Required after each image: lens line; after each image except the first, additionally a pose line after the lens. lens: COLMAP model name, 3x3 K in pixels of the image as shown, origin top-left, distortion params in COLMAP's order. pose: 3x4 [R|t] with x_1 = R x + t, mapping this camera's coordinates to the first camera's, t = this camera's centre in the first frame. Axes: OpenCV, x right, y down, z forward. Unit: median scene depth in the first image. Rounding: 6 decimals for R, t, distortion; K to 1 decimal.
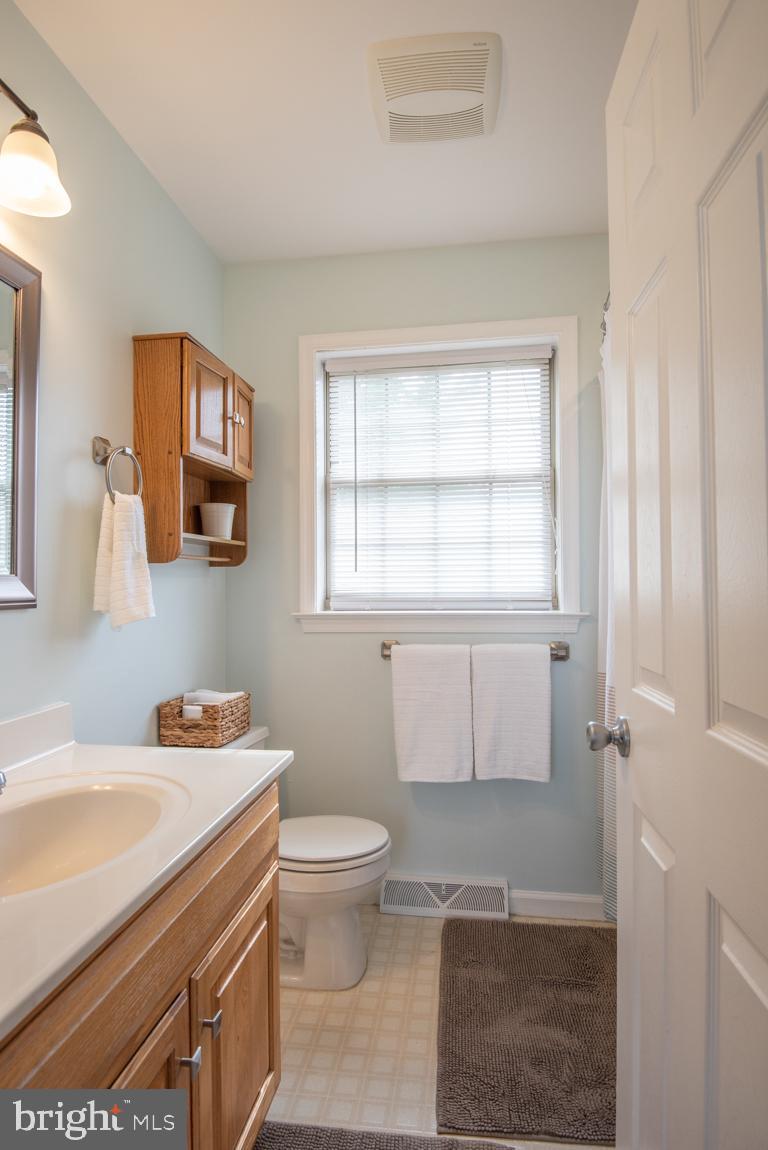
lens RADIAL K [[657.6, 0, 381.9], [0, 657.6, 576.3], [0, 0, 1]] dist [-0.014970, -0.008469]
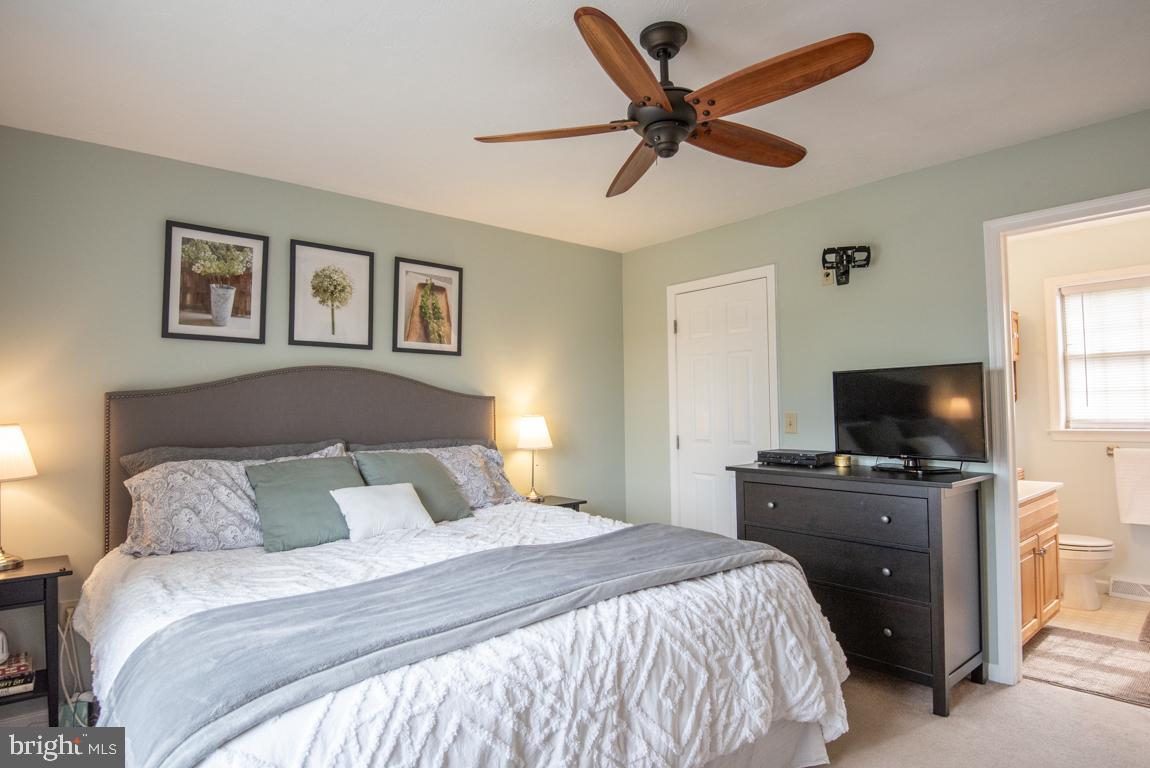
lens RADIAL K [[628.4, 0, 577.0], [0, 628.4, 382.8], [0, 0, 1]] dist [-0.013313, -0.015058]
pose [[0.756157, -0.031201, -0.653646, 0.011398], [0.013801, 0.999401, -0.031741, -0.037776], [0.654245, 0.014980, 0.756134, -1.159860]]
